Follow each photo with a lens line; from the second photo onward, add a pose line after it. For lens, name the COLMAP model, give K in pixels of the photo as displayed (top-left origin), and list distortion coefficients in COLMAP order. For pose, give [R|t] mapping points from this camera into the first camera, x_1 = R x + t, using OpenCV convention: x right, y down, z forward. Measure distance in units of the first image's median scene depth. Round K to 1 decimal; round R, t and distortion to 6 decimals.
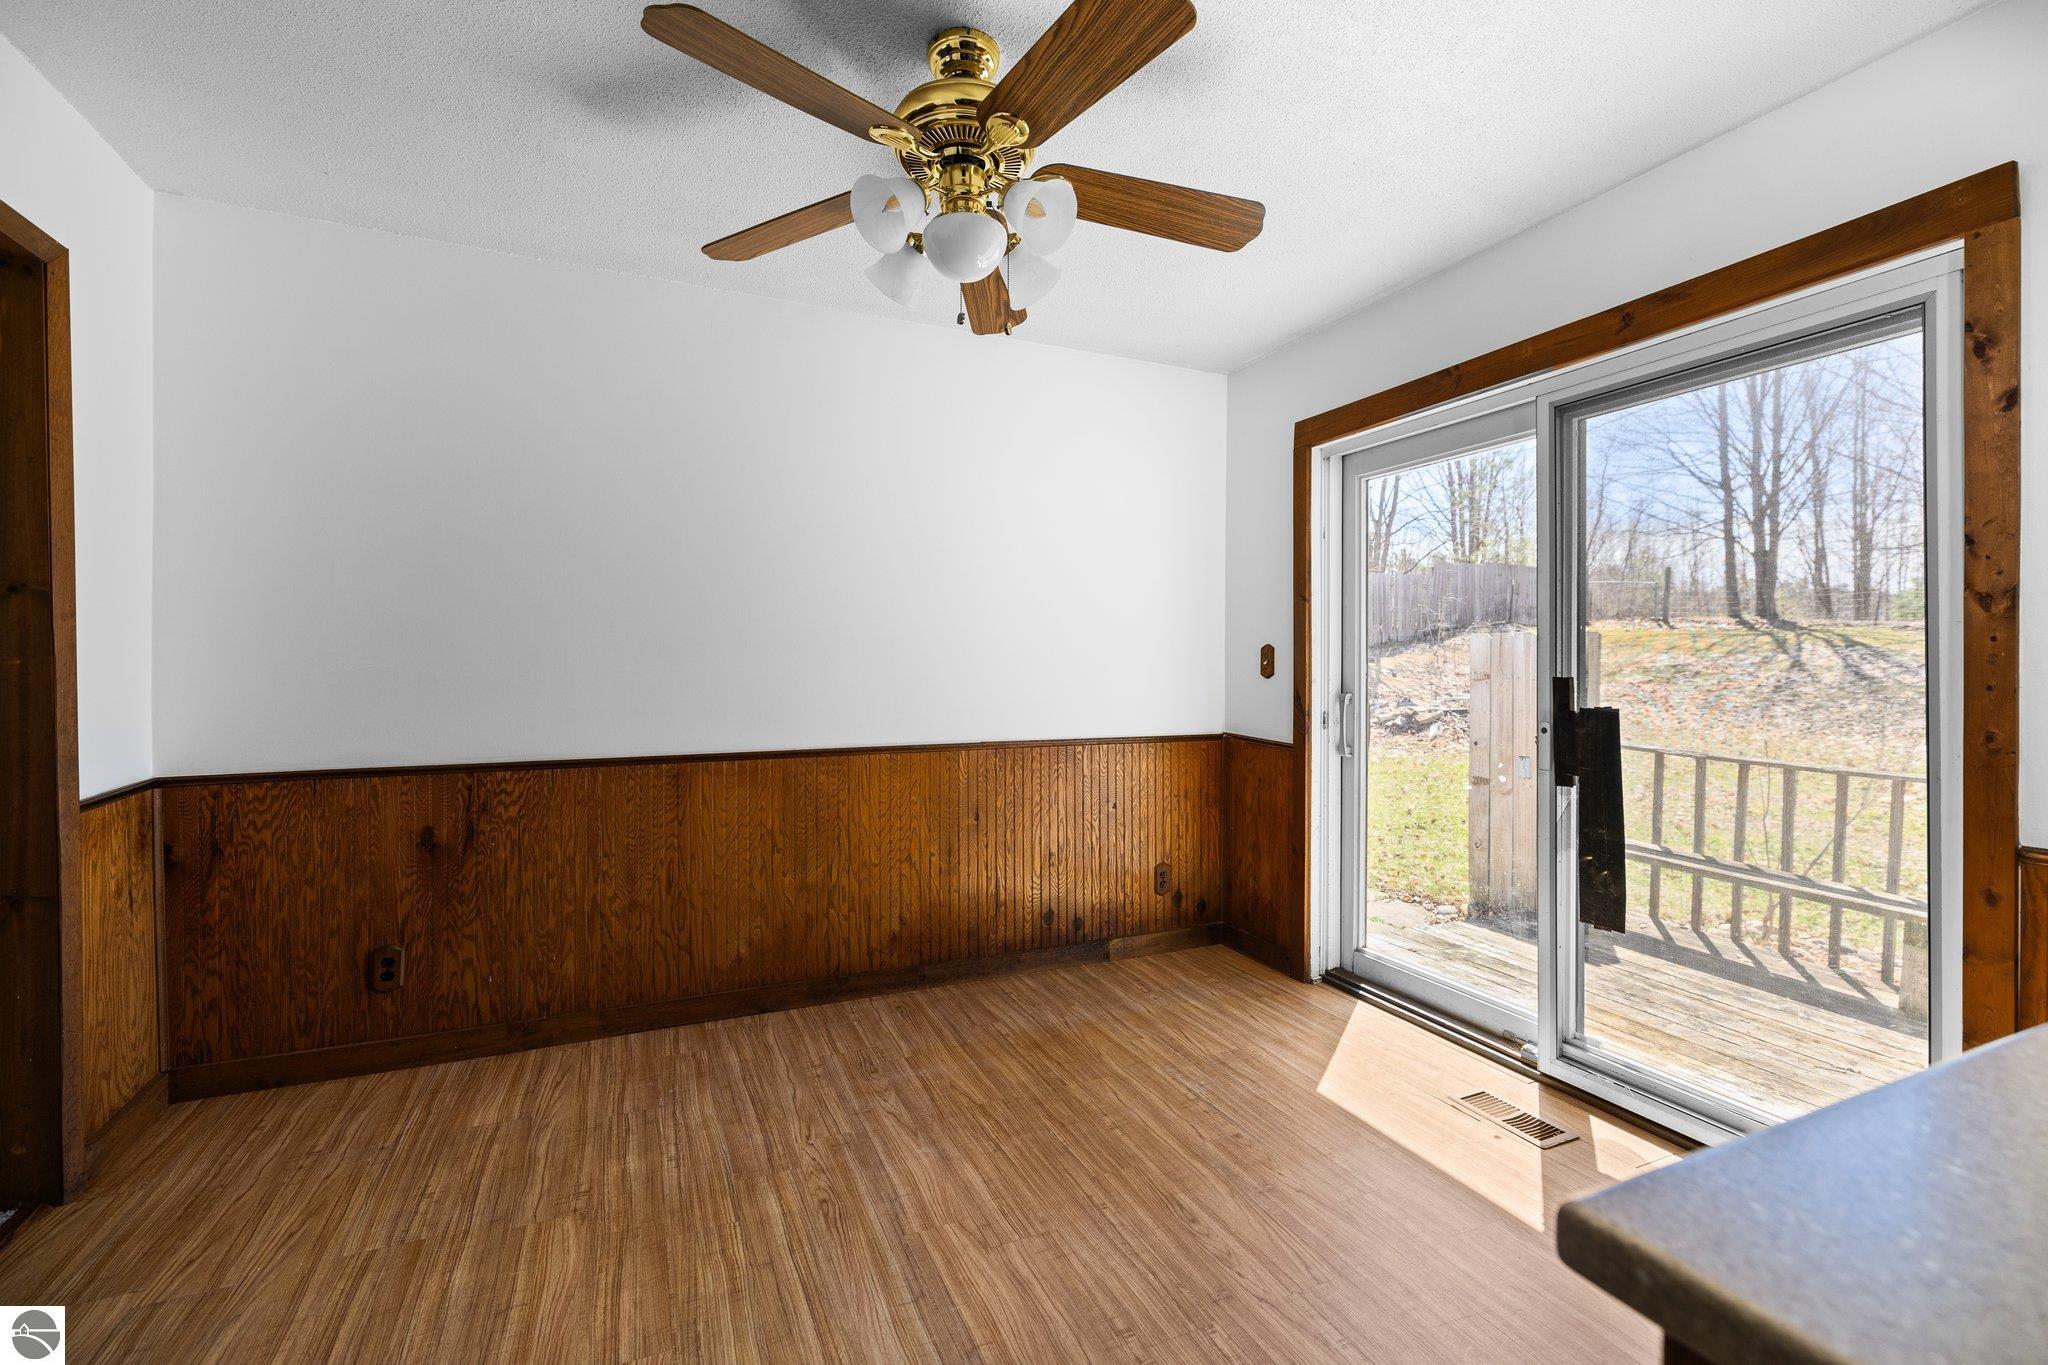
lens RADIAL K [[861.6, 0, 1012.7], [0, 861.6, 667.6], [0, 0, 1]] dist [-0.002464, 0.000267]
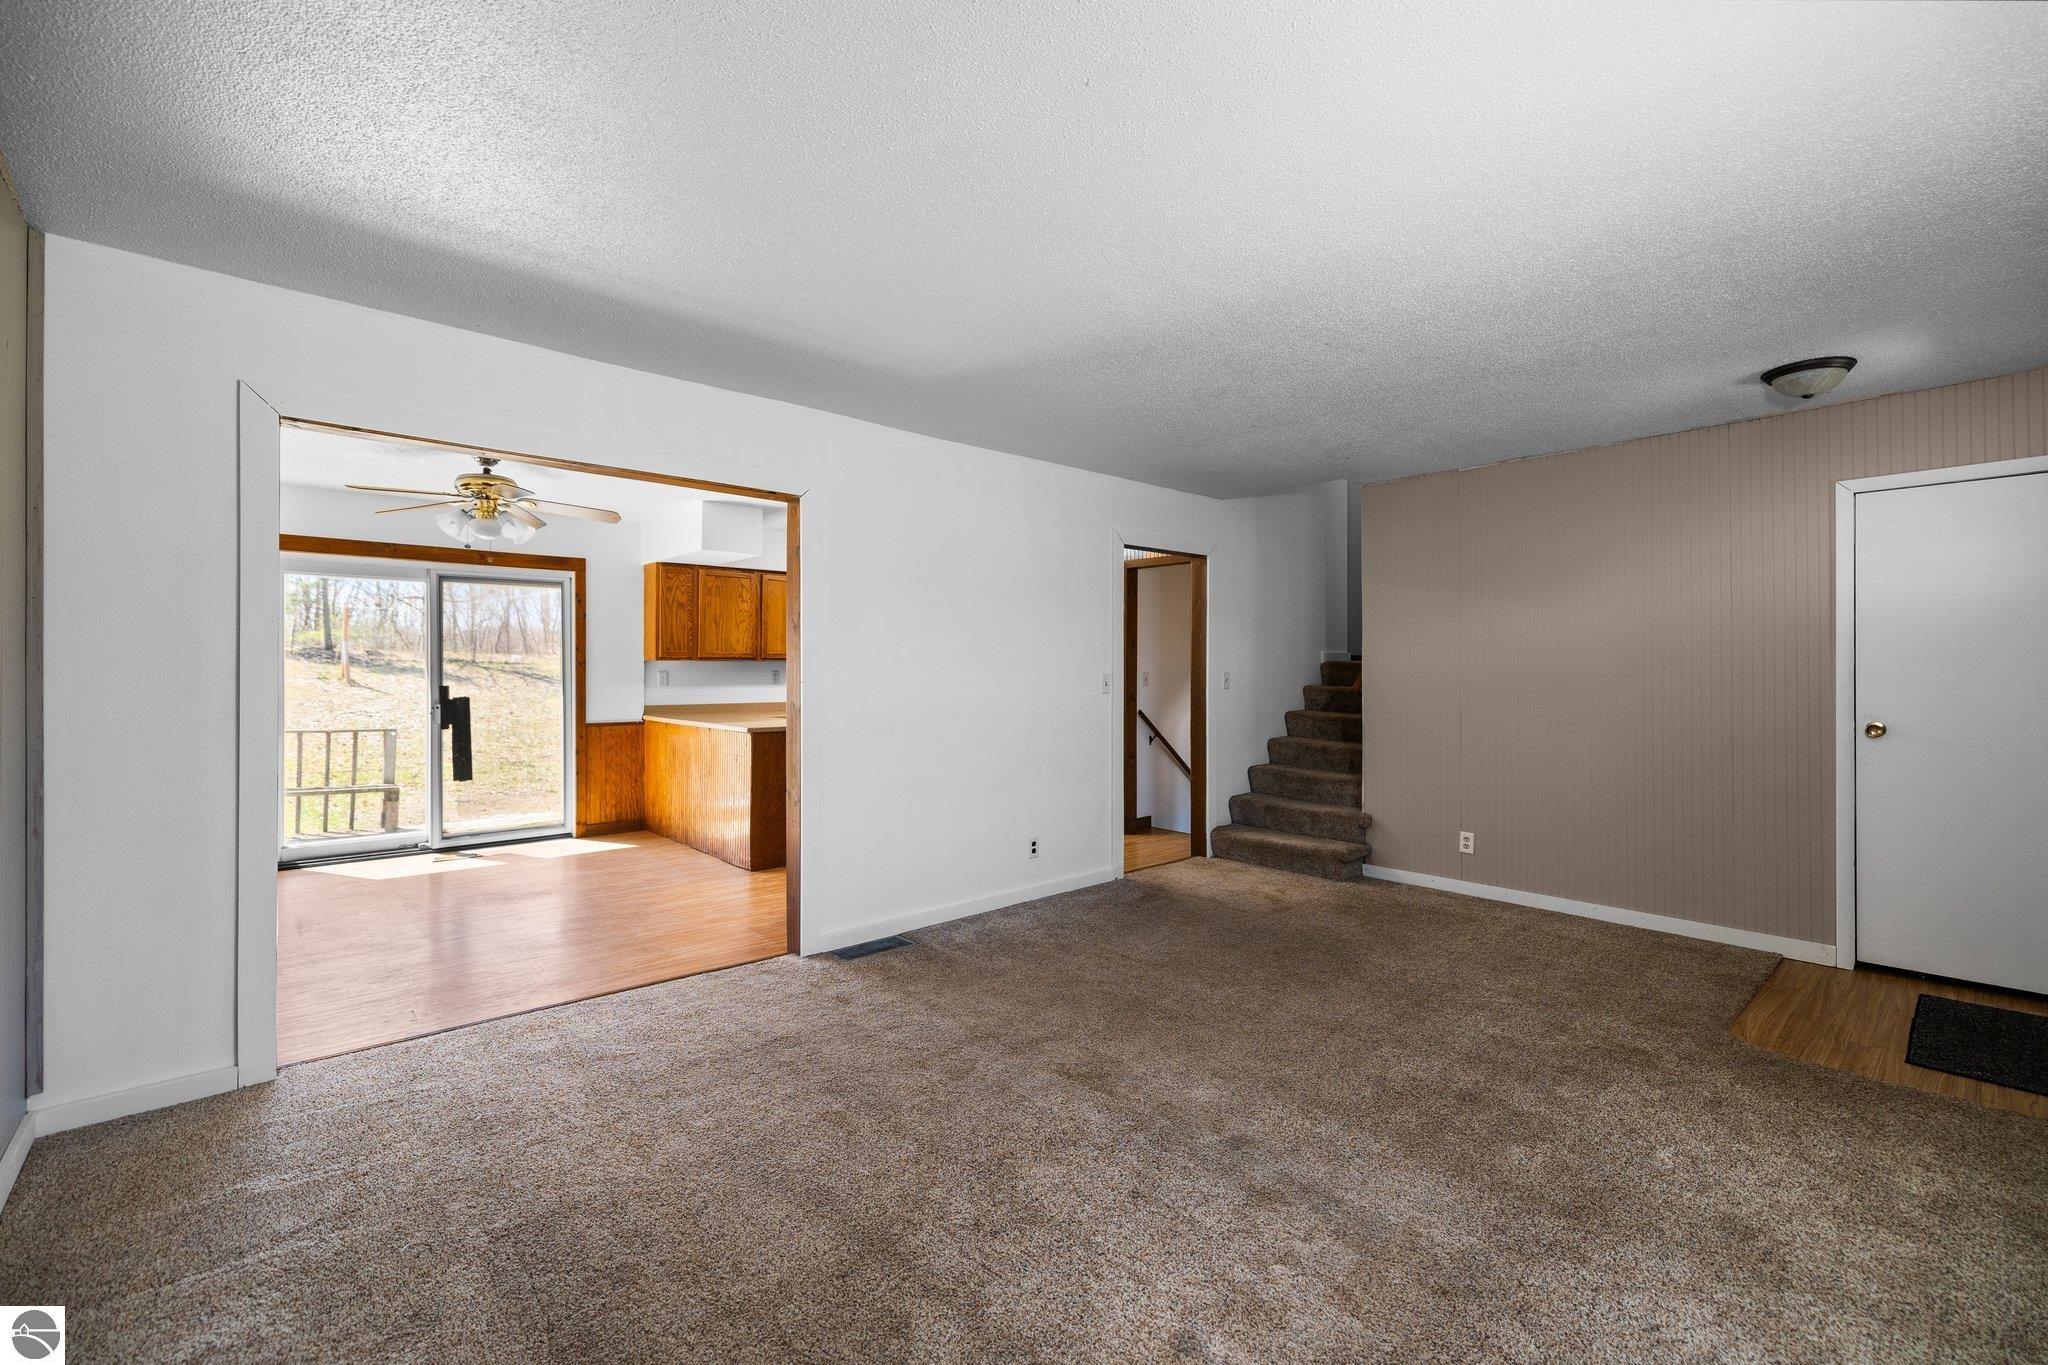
lens RADIAL K [[861.6, 0, 1012.4], [0, 861.6, 669.5], [0, 0, 1]] dist [-0.002464, 0.000267]
pose [[-0.301097, -0.003580, 0.953587, -2.004428], [-0.001314, 0.999994, 0.003339, -0.041108], [-0.953593, -0.000248, -0.301100, 0.165760]]
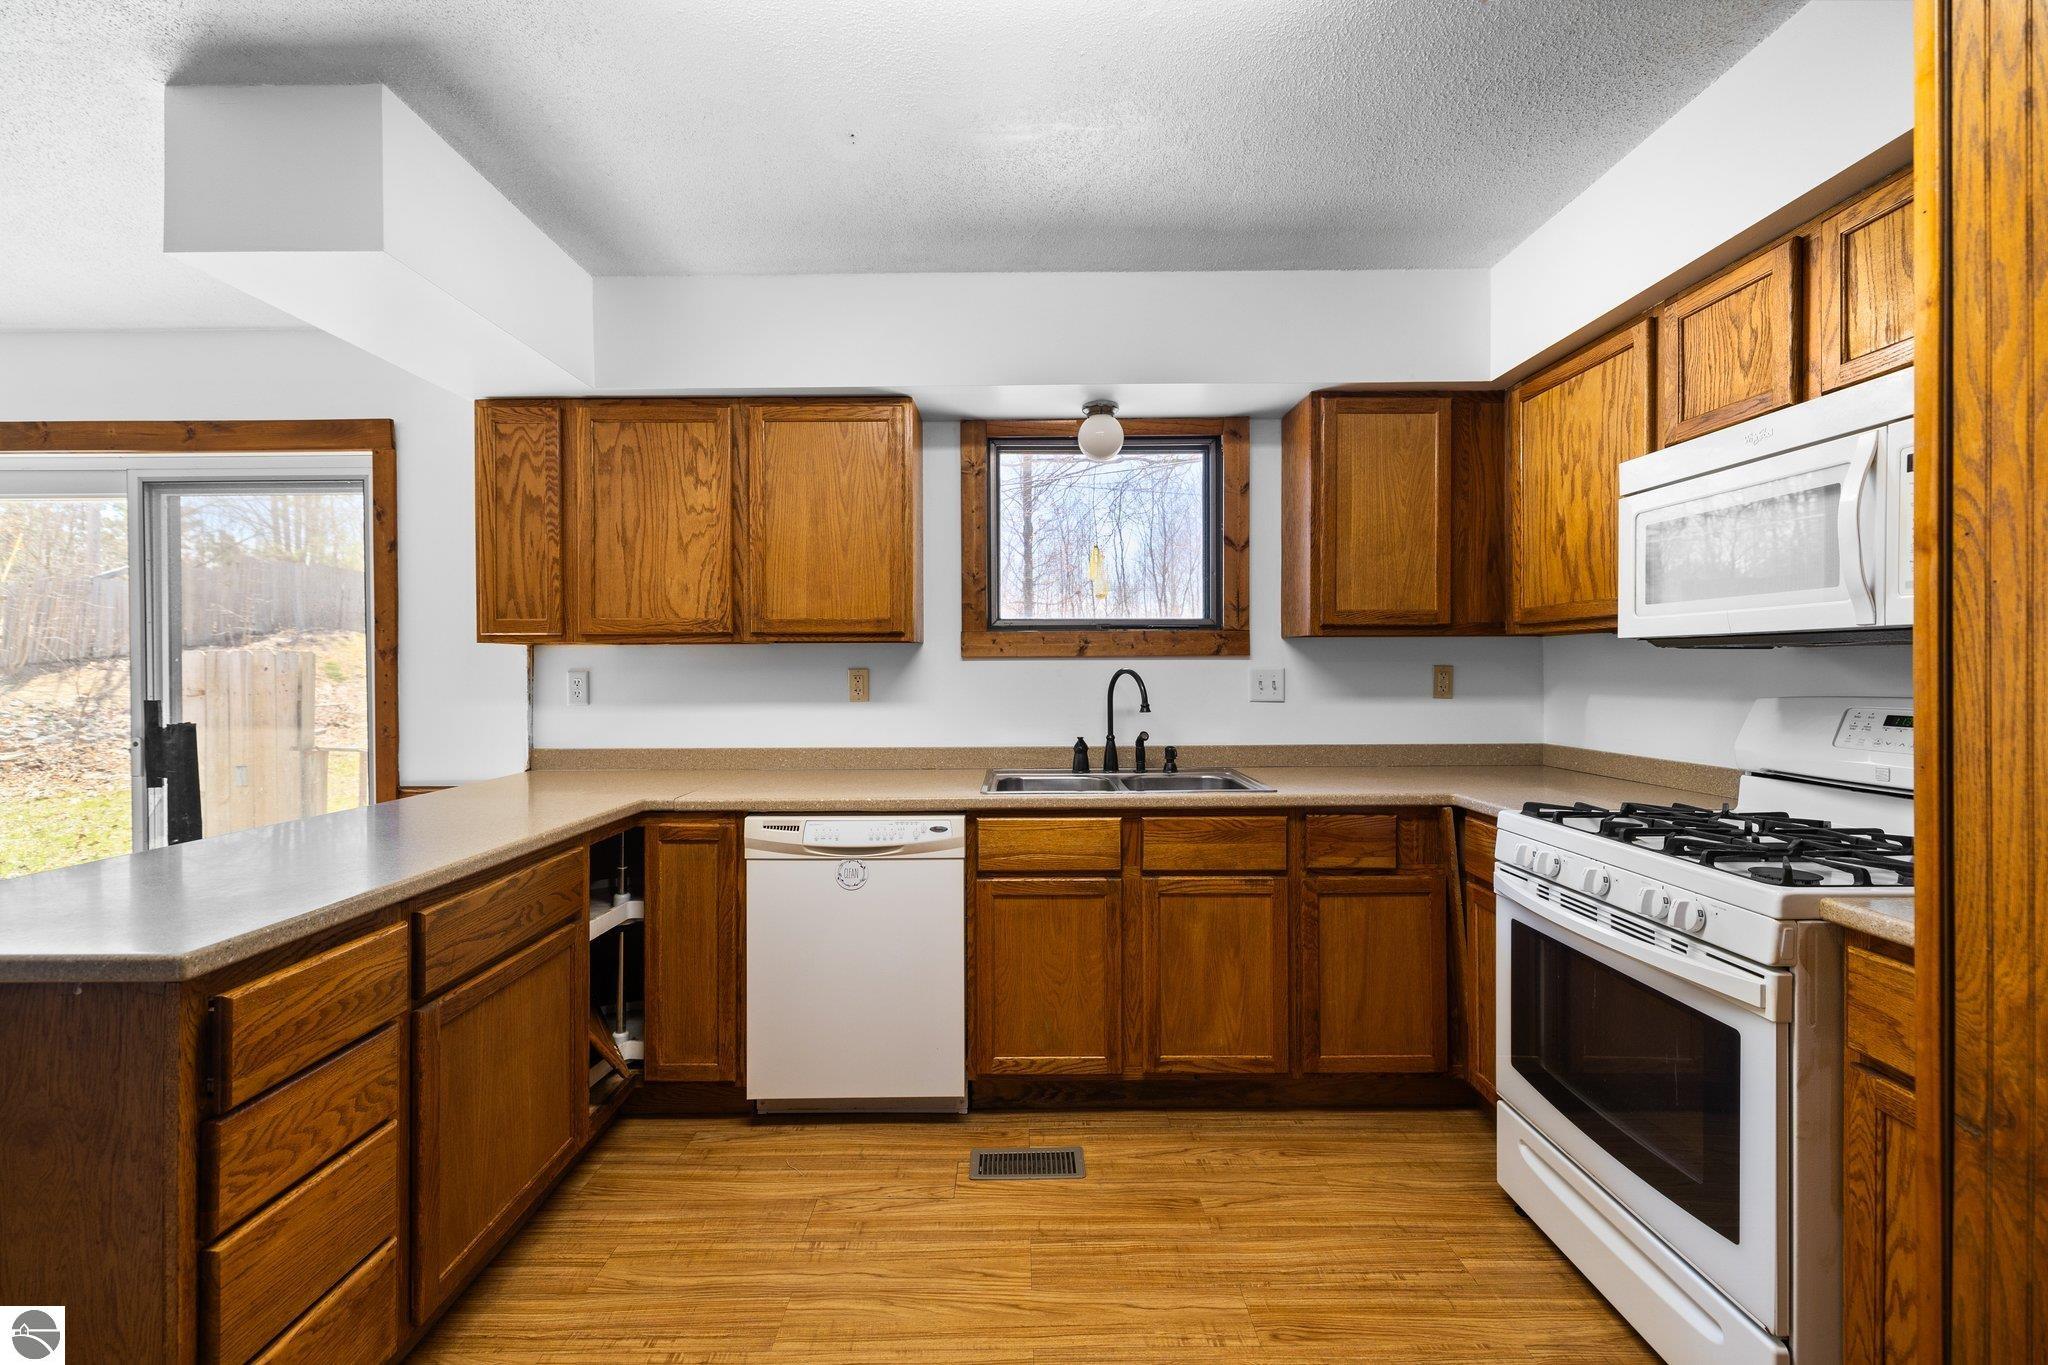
lens RADIAL K [[861.6, 0, 1018.5], [0, 861.6, 672.5], [0, 0, 1]] dist [-0.002464, 0.000267]
pose [[0.404233, -0.007670, 0.914624, 0.007221], [0.005978, 0.999966, 0.005744, -0.025476], [-0.914636, 0.003145, 0.404265, -0.585060]]
